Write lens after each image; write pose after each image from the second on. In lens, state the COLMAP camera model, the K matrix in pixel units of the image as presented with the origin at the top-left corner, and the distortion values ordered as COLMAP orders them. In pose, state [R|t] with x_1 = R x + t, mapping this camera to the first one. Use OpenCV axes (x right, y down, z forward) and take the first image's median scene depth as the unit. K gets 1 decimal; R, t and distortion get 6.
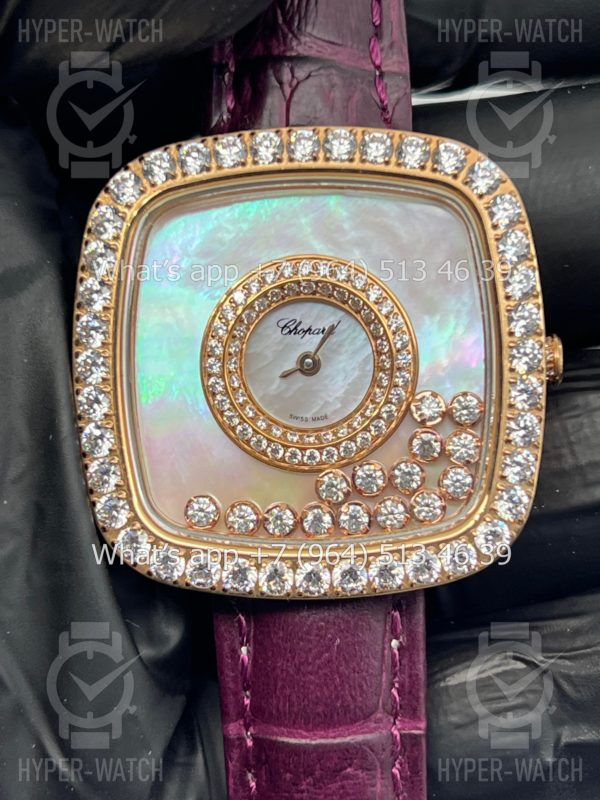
lens RADIAL K [[1774.1, 0, 300.0], [0, 1774.1, 400.0], [0, 0, 1]] dist [0.288180, -2.826299]
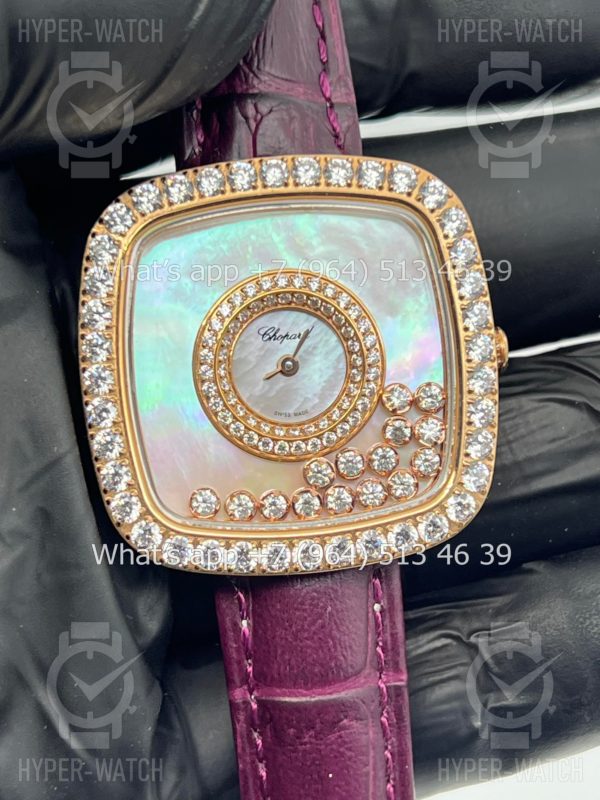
lens RADIAL K [[1774.1, 0, 300.0], [0, 1774.1, 400.0], [0, 0, 1]] dist [0.288180, -2.826299]
pose [[0.990767, -0.062077, 0.120529, -0.126242], [0.061364, 0.998069, 0.009625, -0.009153], [-0.120893, -0.002140, 0.992663, -0.121917]]
